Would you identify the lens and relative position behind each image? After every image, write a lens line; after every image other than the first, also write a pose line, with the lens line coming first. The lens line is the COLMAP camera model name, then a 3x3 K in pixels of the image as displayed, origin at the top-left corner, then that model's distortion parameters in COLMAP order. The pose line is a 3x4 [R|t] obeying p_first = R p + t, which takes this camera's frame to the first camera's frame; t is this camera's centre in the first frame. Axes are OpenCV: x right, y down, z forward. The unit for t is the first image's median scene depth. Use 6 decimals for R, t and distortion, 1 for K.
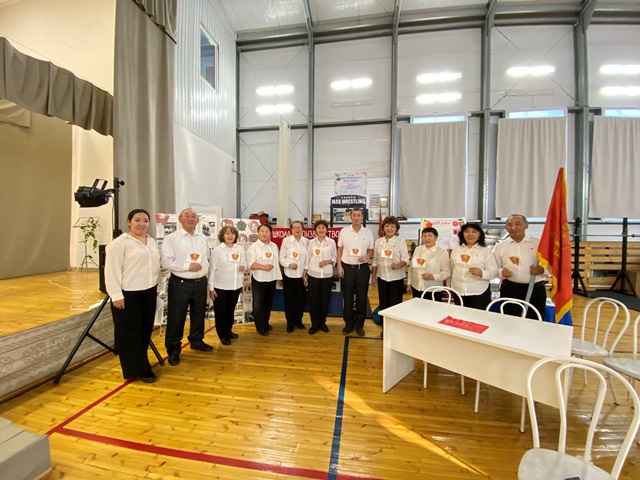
lens RADIAL K [[256.5, 0, 320.0], [0, 256.5, 240.0], [0, 0, 1]] dist [-0.000570, -0.012417]
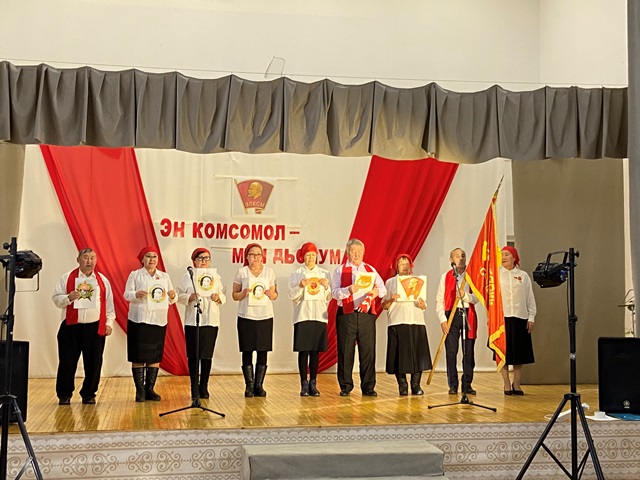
lens RADIAL K [[958.6, 0, 316.5], [0, 958.6, 238.6], [0, 0, 1]] dist [0.039591, 0.114078]
pose [[0.305362, -0.074467, -0.949320, 1.369417], [-0.029280, 0.995732, -0.087526, 0.004594], [0.951786, 0.054523, 0.301878, -0.490347]]
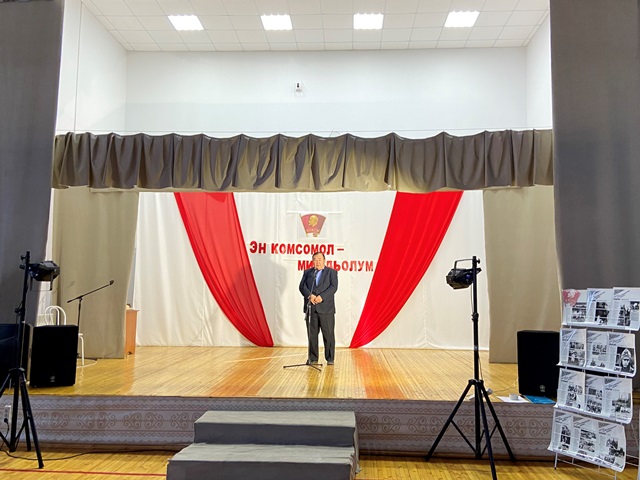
lens RADIAL K [[565.9, 0, 320.8], [0, 565.9, 238.2], [0, 0, 1]] dist [0.053320, -0.000347]
pose [[0.081904, -0.109631, -0.990592, 0.946070], [-0.040526, 0.992743, -0.113220, -0.042136], [0.995816, 0.049418, 0.076867, 0.221793]]
